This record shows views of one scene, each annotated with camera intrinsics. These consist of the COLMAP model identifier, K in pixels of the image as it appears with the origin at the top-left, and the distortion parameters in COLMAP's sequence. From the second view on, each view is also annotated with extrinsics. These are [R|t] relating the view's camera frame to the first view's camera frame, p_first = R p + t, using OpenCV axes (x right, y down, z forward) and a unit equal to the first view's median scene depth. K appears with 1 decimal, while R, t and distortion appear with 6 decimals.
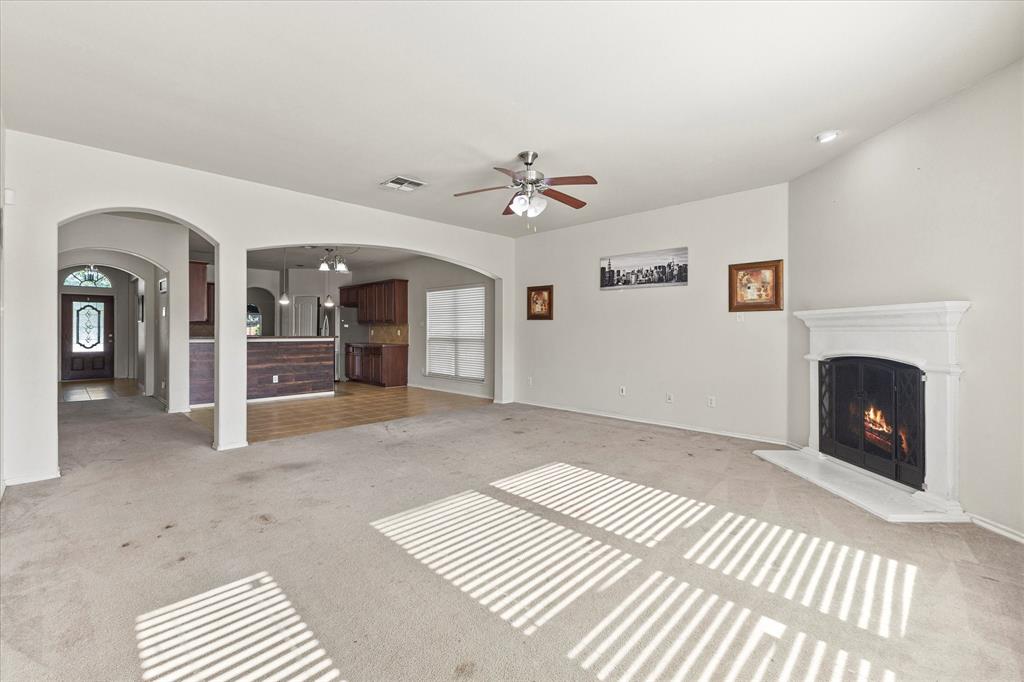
lens RADIAL K [[443.5, 0, 507.1], [0, 443.5, 332.3], [0, 0, 1]] dist [0.009147, 0.000115]
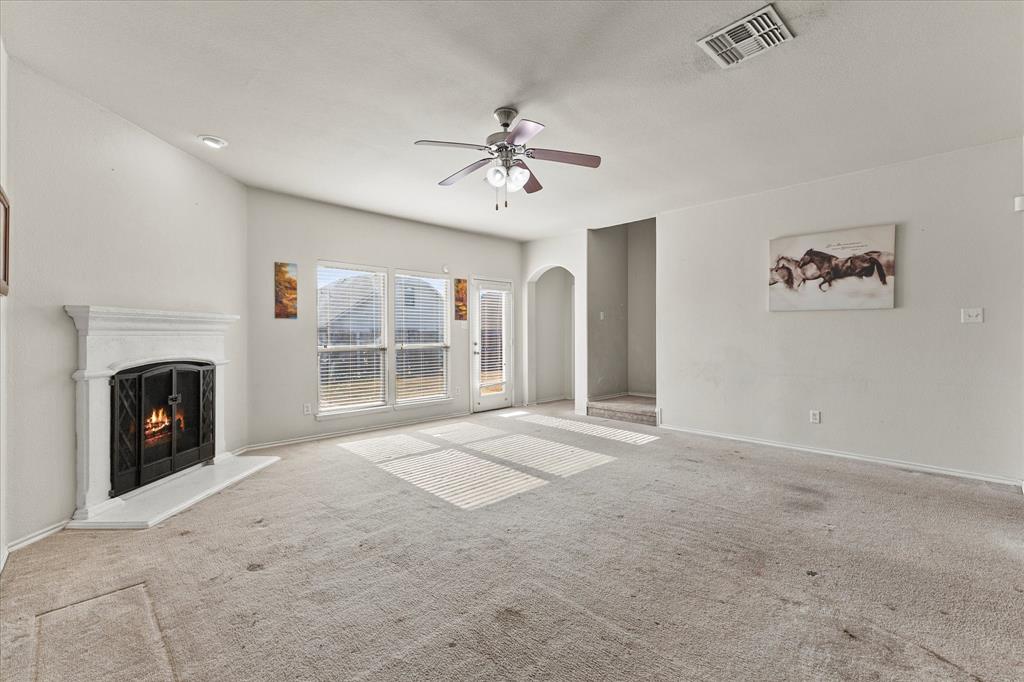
lens RADIAL K [[443.5, 0, 510.2], [0, 443.5, 333.4], [0, 0, 1]] dist [0.009147, 0.000115]
pose [[-0.999919, 0.000205, 0.012731, 0.021689], [0.000207, 1.000000, 0.000208, -0.003941], [-0.012731, 0.000211, -0.999919, 1.197441]]
